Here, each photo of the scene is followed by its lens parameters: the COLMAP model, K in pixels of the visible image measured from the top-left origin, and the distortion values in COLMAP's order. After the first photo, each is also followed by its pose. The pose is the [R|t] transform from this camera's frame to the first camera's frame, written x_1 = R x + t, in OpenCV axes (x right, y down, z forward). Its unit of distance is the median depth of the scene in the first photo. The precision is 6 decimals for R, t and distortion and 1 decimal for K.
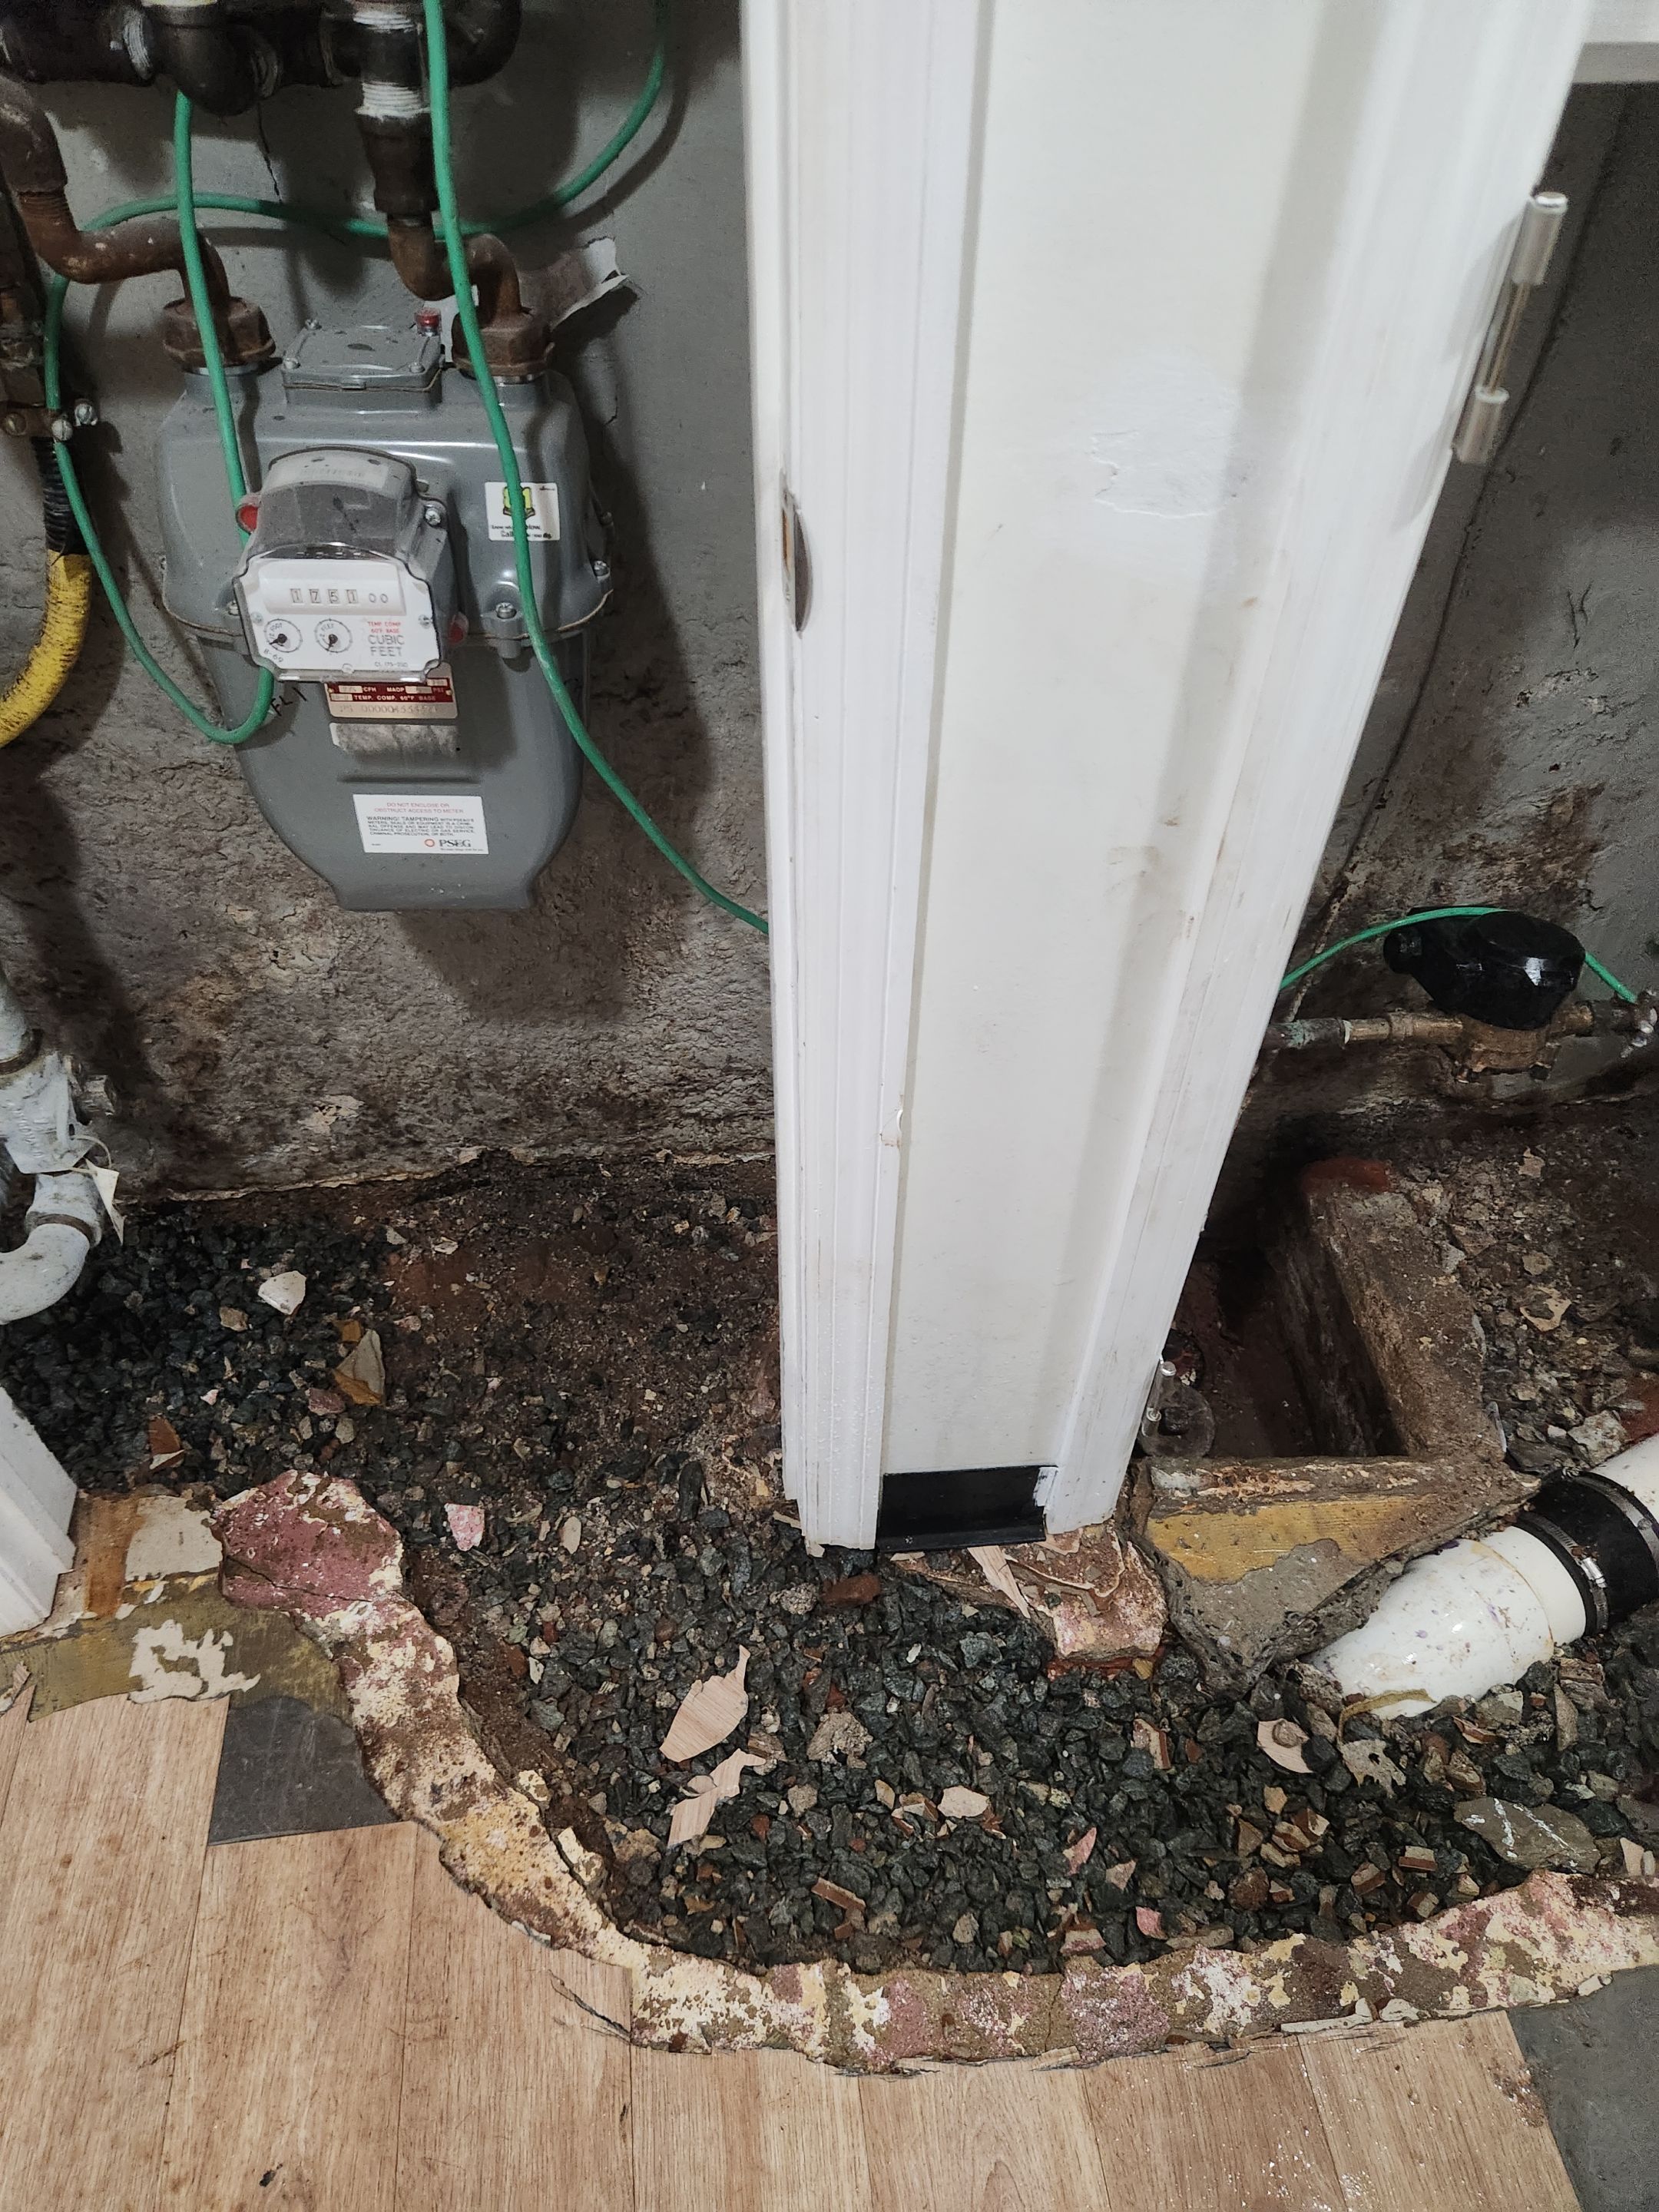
lens RADIAL K [[1512.2, 0, 835.9], [0, 1512.2, 1148.3], [0, 0, 1]] dist [0.055662, -0.042039]
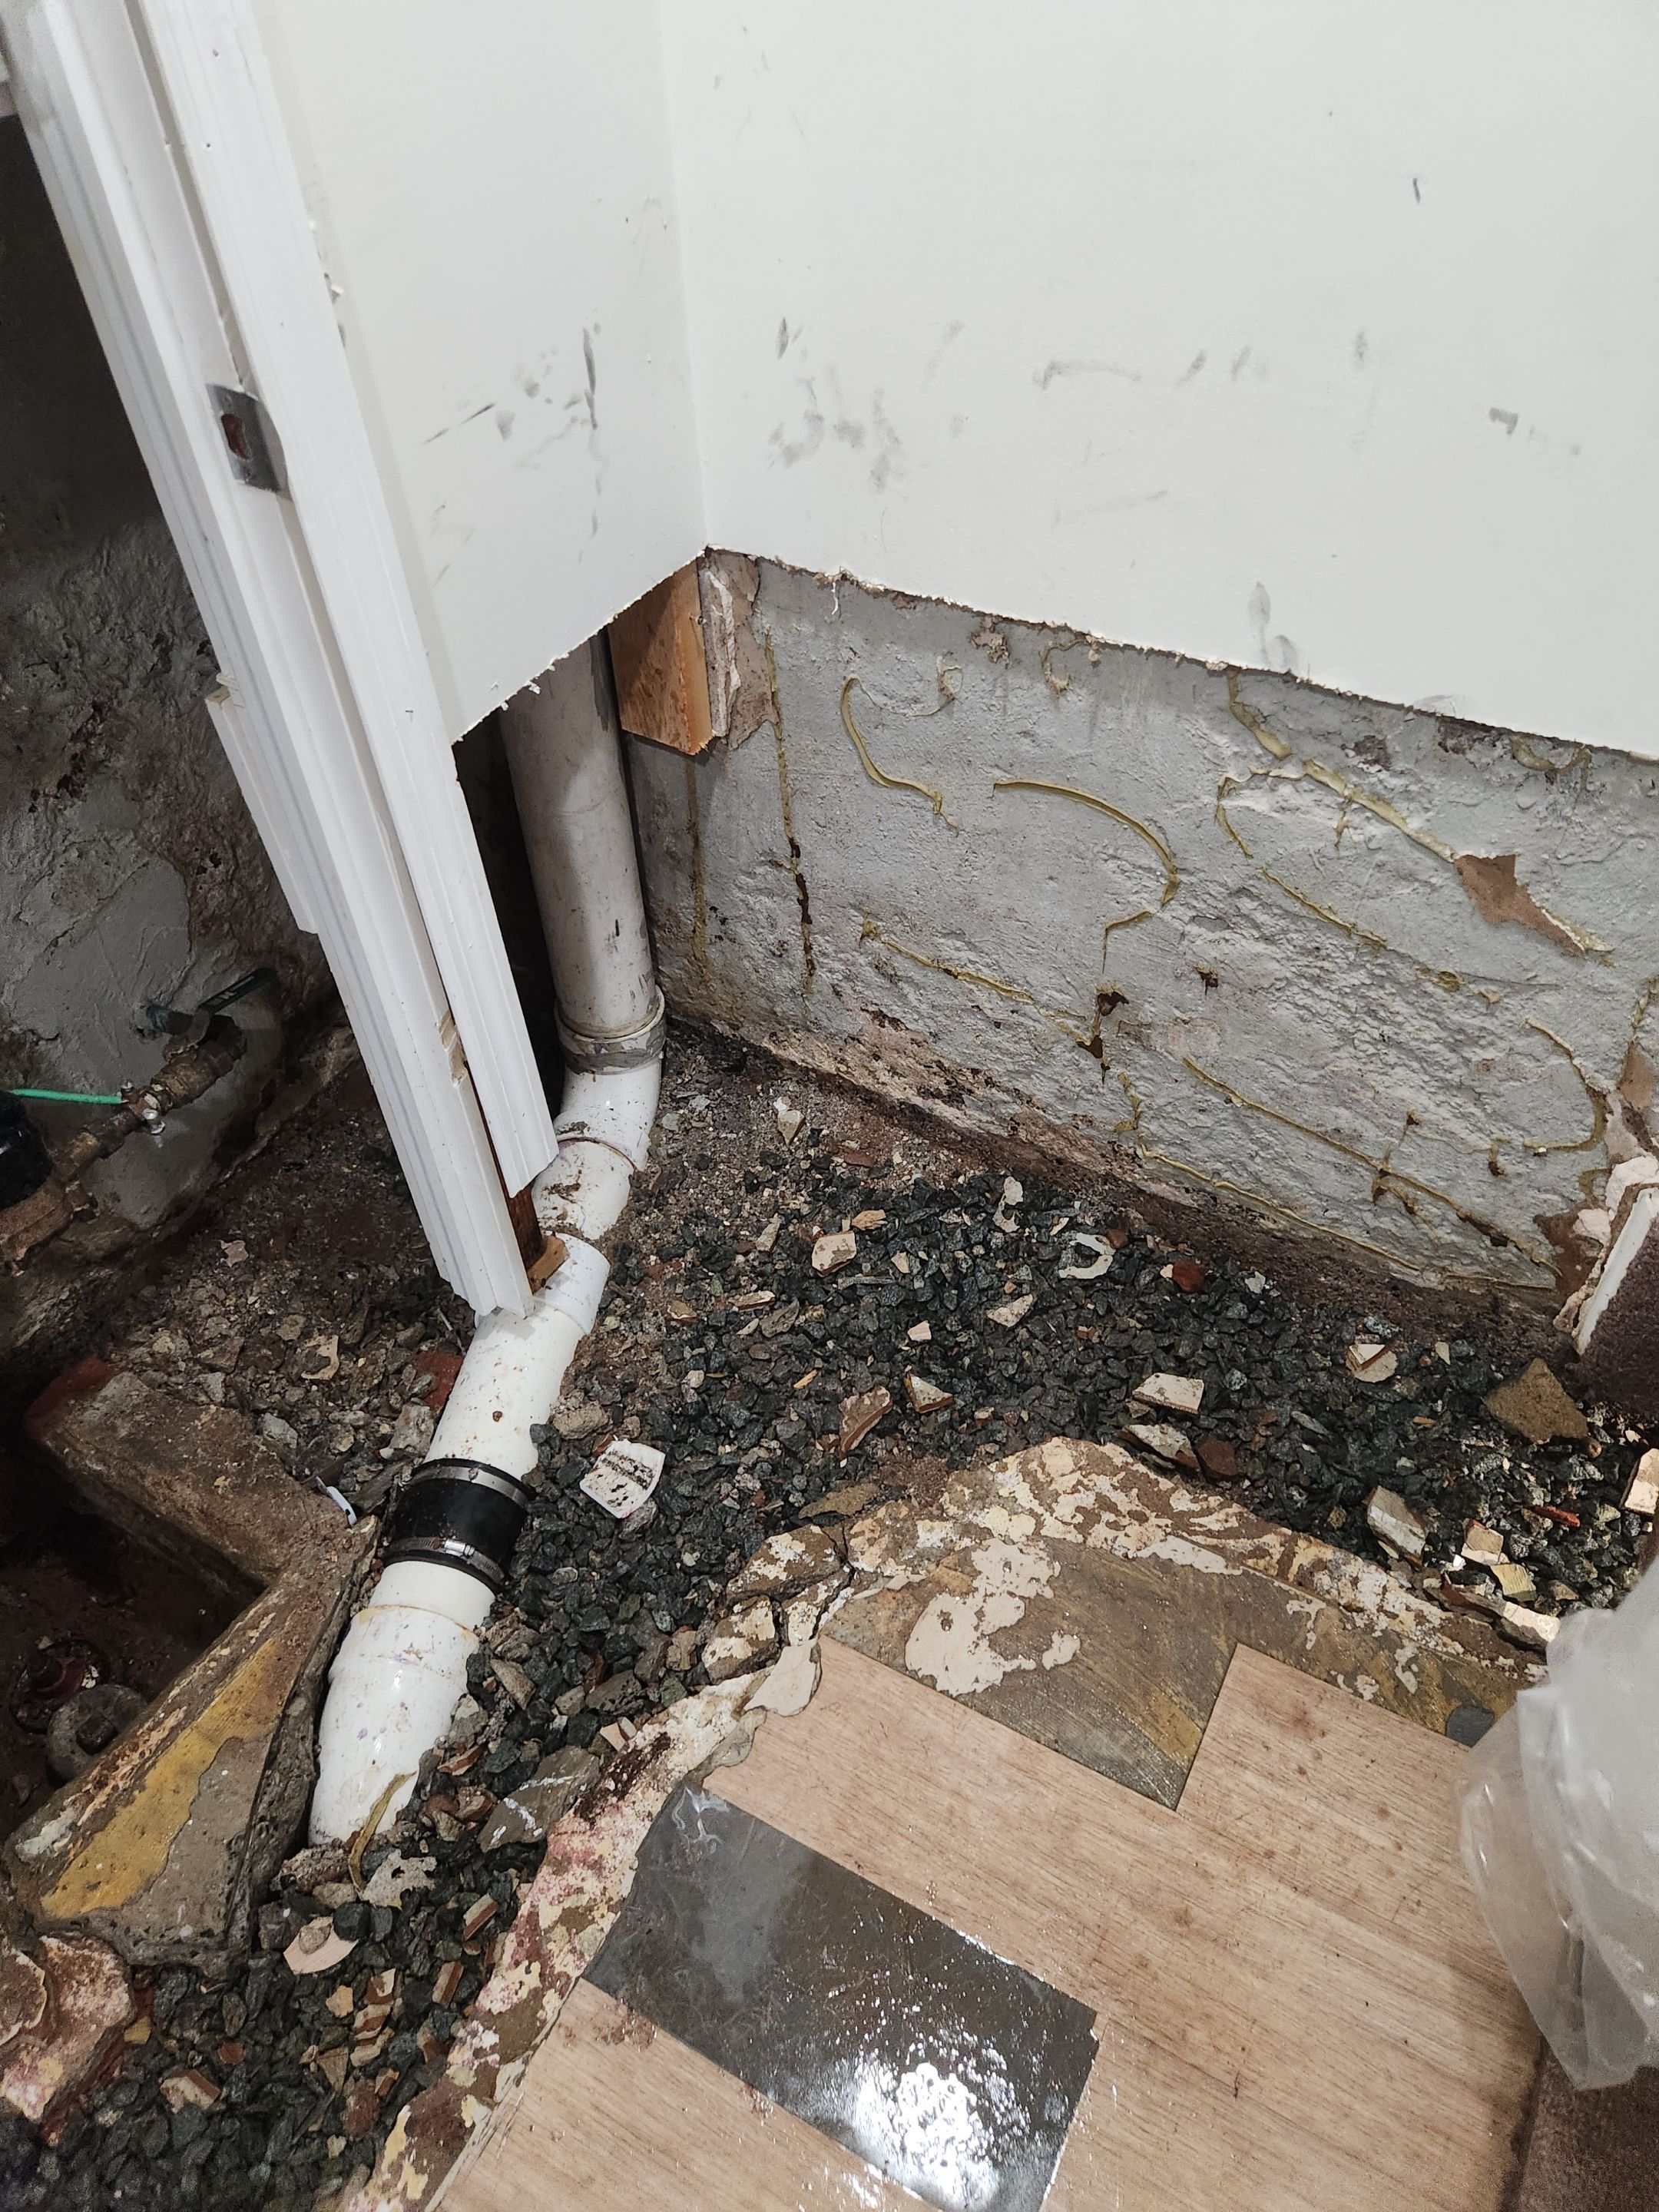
lens RADIAL K [[1512.2, 0, 835.9], [0, 1512.2, 1148.3], [0, 0, 1]] dist [0.055662, -0.042039]
pose [[0.571530, -0.600448, 0.559299, 0.239004], [0.633444, 0.756113, 0.164444, 0.066605], [-0.521633, 0.260300, 0.812492, -0.052508]]
